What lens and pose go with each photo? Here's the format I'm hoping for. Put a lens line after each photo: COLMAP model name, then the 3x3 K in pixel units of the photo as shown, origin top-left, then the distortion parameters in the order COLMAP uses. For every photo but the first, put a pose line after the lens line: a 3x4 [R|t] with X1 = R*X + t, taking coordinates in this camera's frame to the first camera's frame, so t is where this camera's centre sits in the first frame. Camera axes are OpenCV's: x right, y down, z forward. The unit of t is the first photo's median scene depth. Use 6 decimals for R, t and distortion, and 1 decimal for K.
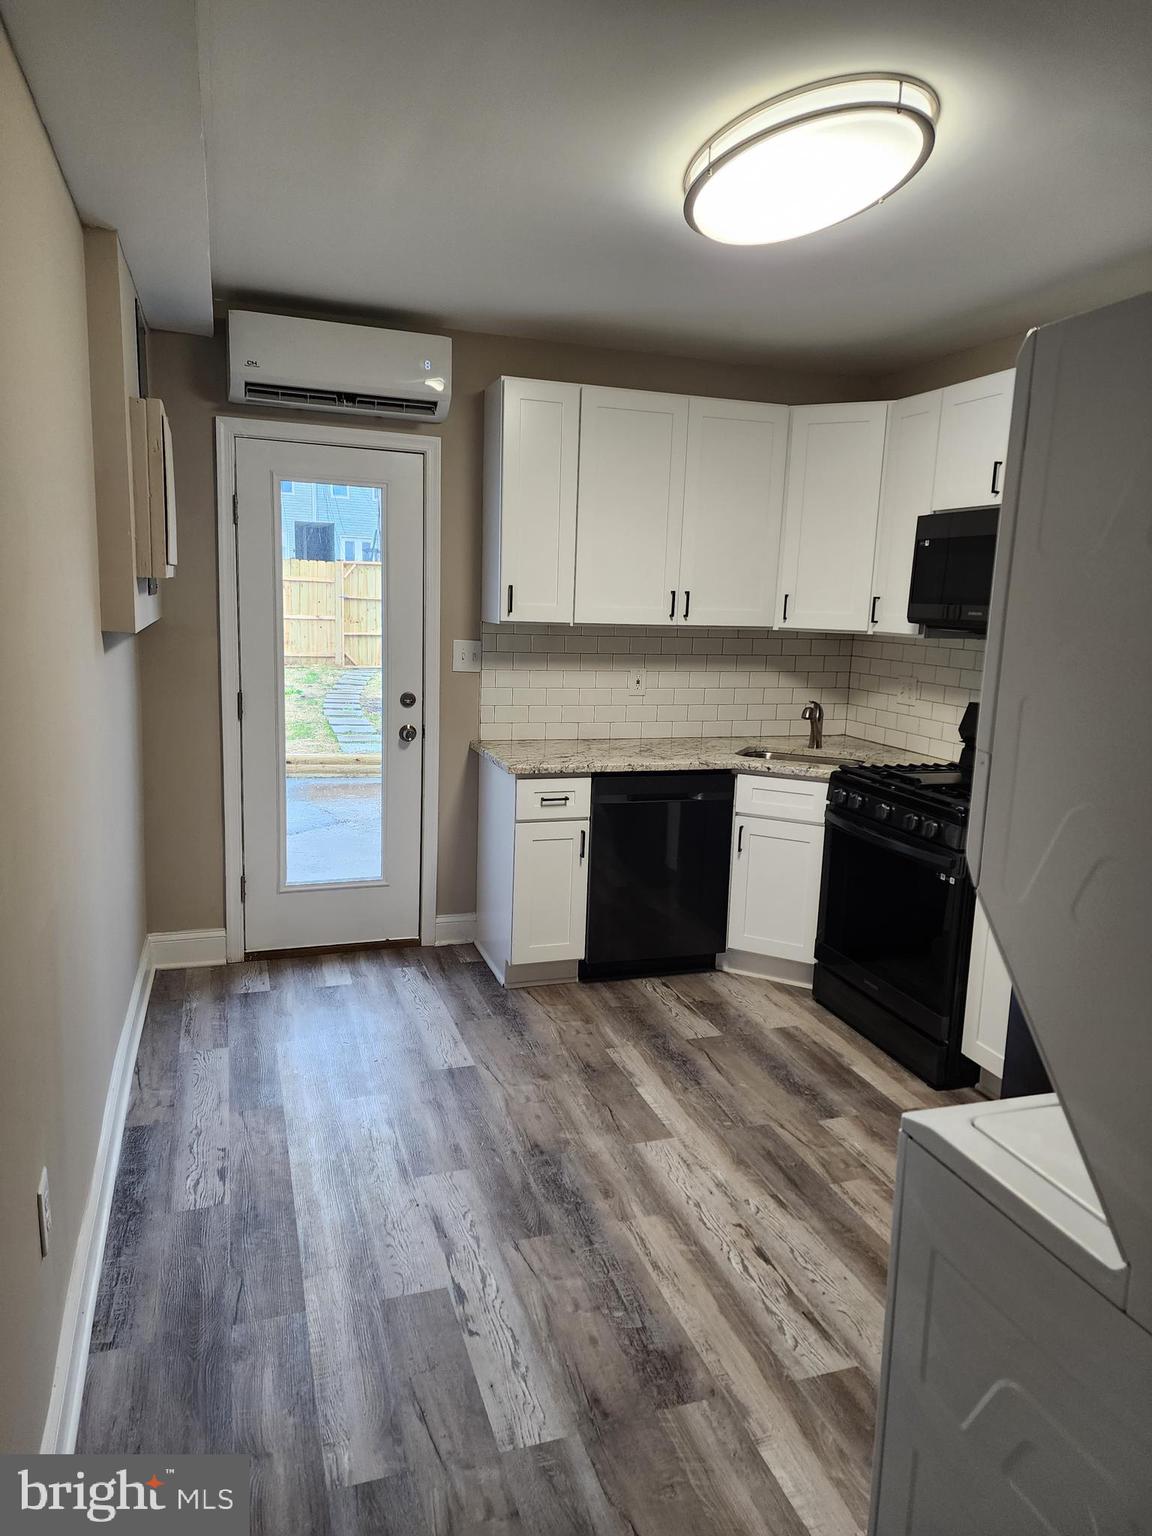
lens RADIAL K [[1040.3, 0, 573.1], [0, 1040.3, 762.4], [0, 0, 1]] dist [0.152100, -0.003808]
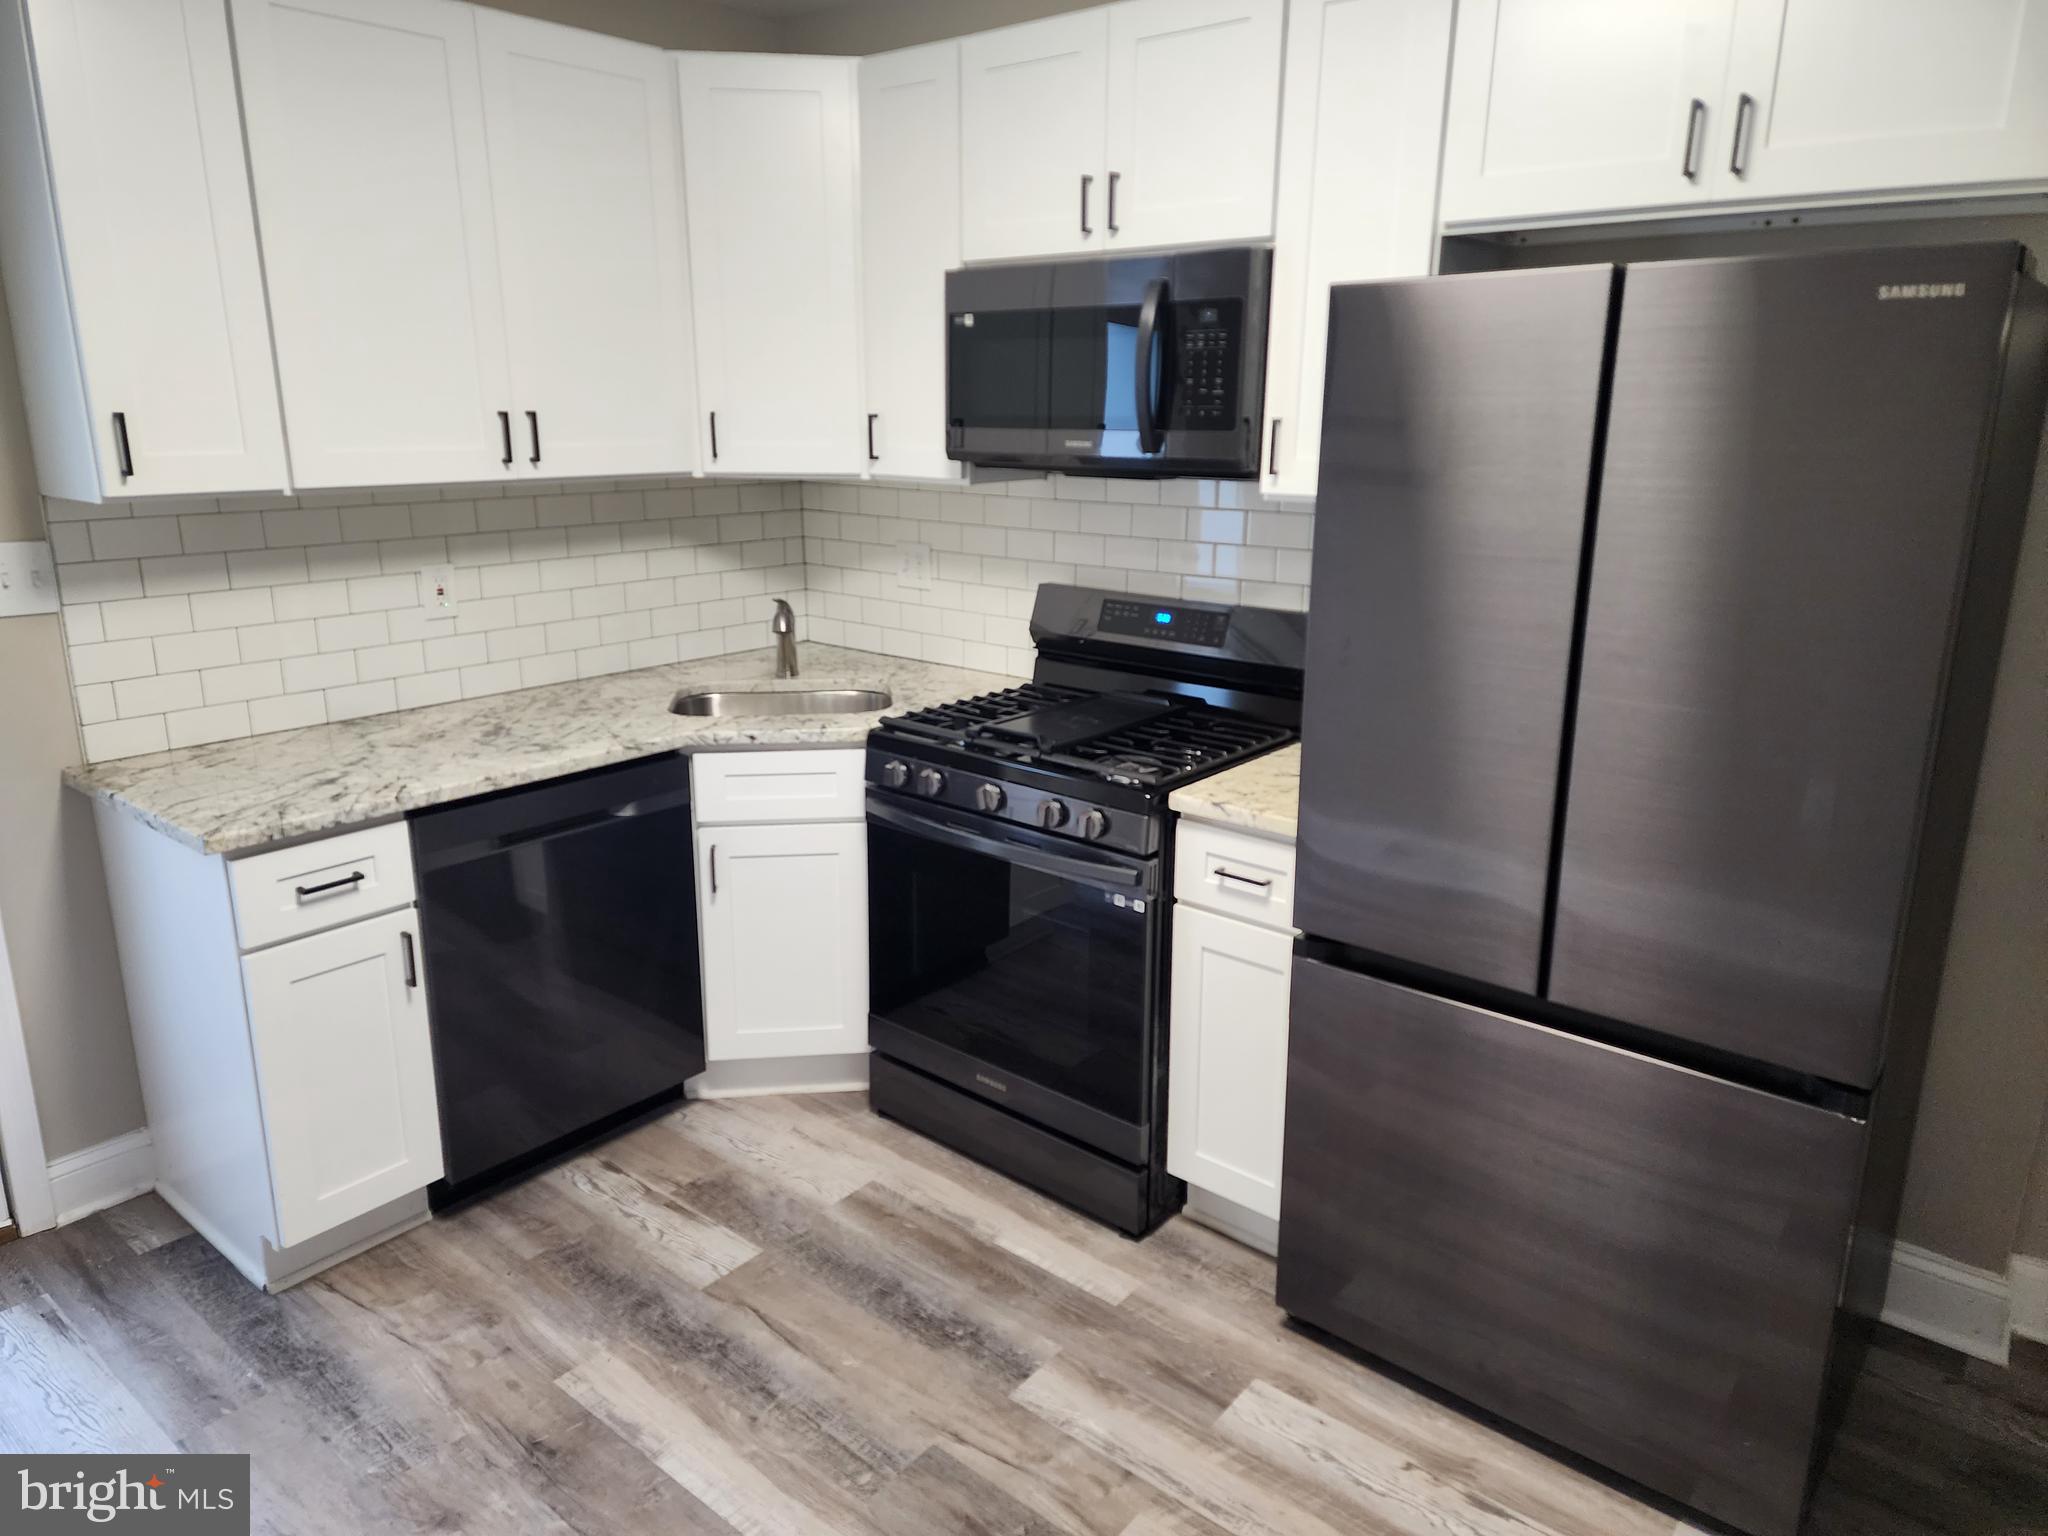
lens RADIAL K [[1375.6, 0, 1018.1], [0, 1375.6, 747.8], [0, 0, 1]] dist [0.110804, -0.100555]
pose [[0.851579, -0.162200, 0.498503, -0.057241], [0.112592, 0.985328, 0.128262, -0.067277], [-0.511993, -0.053098, 0.857347, 0.311276]]
